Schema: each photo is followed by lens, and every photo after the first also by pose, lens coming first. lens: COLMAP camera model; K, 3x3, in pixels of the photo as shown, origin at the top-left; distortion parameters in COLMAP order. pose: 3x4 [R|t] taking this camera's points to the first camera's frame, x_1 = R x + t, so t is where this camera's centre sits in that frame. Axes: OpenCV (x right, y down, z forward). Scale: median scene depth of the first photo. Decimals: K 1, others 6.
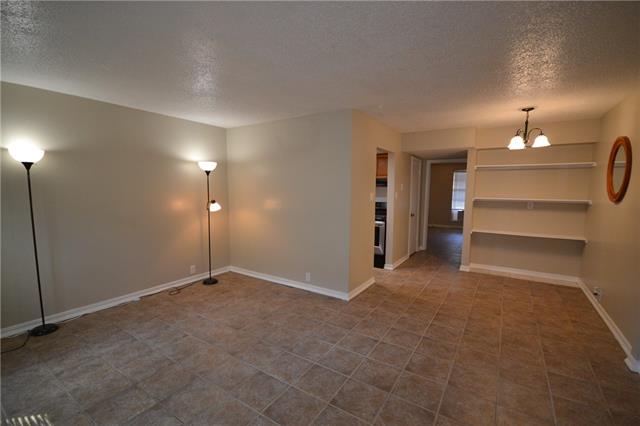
lens RADIAL K [[284.7, 0, 317.7], [0, 284.7, 217.0], [0, 0, 1]] dist [-0.010704, -0.000324]
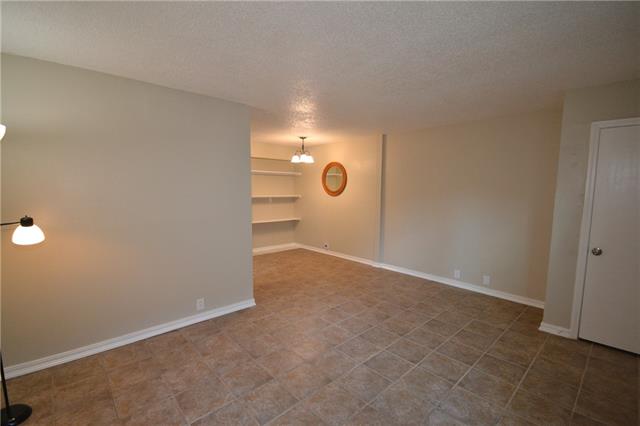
lens RADIAL K [[284.7, 0, 317.7], [0, 284.7, 217.0], [0, 0, 1]] dist [-0.010704, -0.000324]
pose [[0.242760, -0.099995, 0.964919, -0.824595], [0.095088, 0.992336, 0.078913, -0.067386], [-0.965415, 0.072595, 0.250408, 0.584733]]
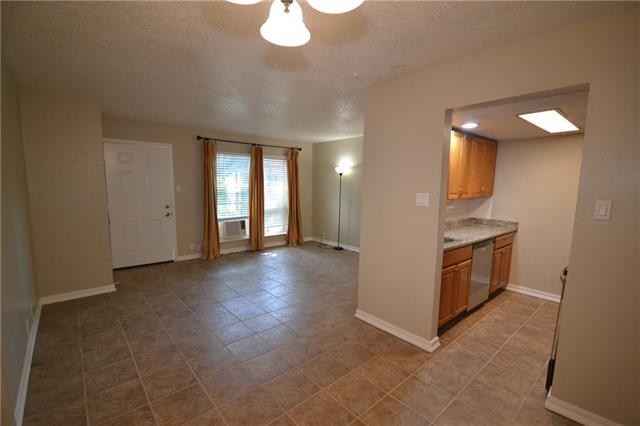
lens RADIAL K [[284.7, 0, 317.7], [0, 284.7, 217.0], [0, 0, 1]] dist [-0.010704, -0.000324]
pose [[-0.266125, 0.103042, -0.958415, 1.021279], [-0.114182, 0.983900, 0.137487, -0.114029], [0.957152, 0.146022, -0.250074, 1.174129]]
